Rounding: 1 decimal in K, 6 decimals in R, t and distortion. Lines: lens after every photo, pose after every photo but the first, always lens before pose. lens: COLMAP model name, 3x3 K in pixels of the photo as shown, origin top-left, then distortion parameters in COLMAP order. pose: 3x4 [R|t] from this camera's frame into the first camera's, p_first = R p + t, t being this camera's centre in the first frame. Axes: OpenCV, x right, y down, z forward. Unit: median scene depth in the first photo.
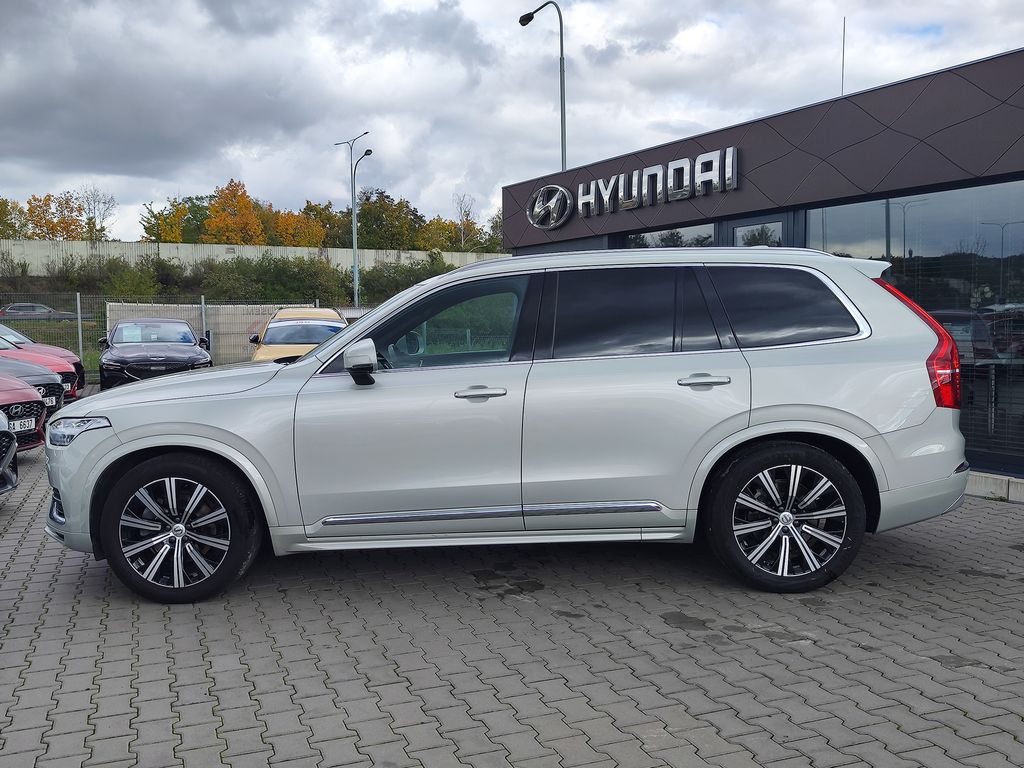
lens RADIAL K [[1062.0, 0, 512.0], [0, 1062.0, 384.0], [0, 0, 1]] dist [0.087732, -0.216578]
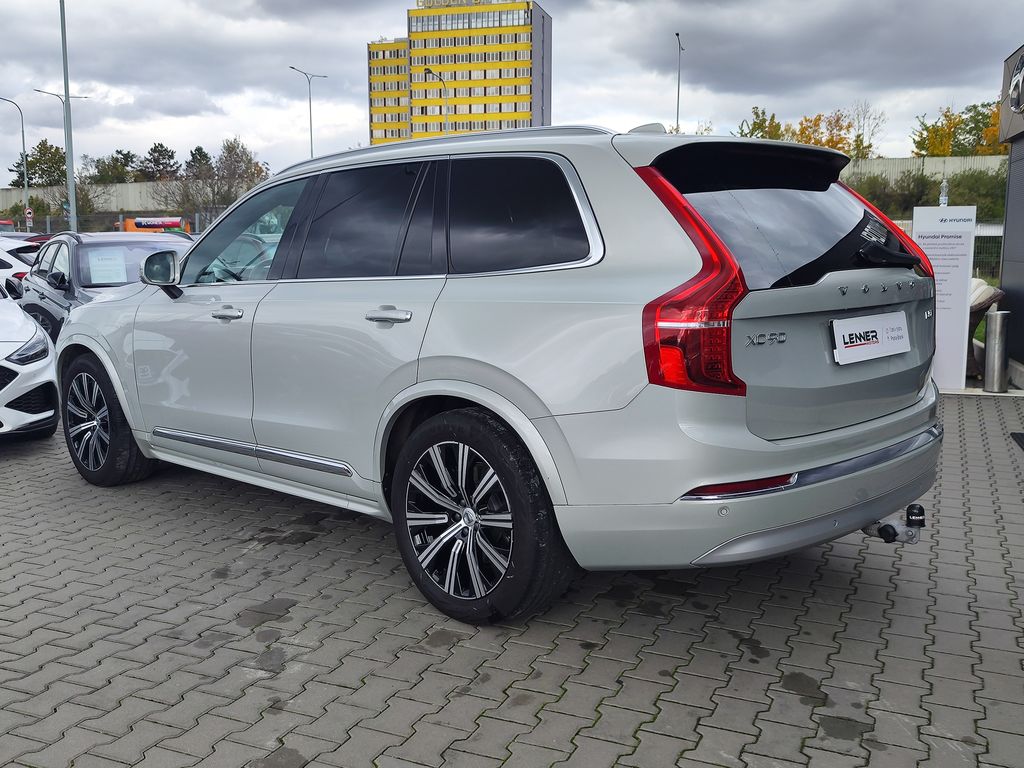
lens RADIAL K [[1062.0, 0, 512.0], [0, 1062.0, 384.0], [0, 0, 1]] dist [0.087732, -0.216578]
pose [[0.684367, 0.105751, -0.721428, 0.781667], [-0.052804, 0.994017, 0.095618, -0.030733], [0.727223, -0.027344, 0.685856, 0.546067]]
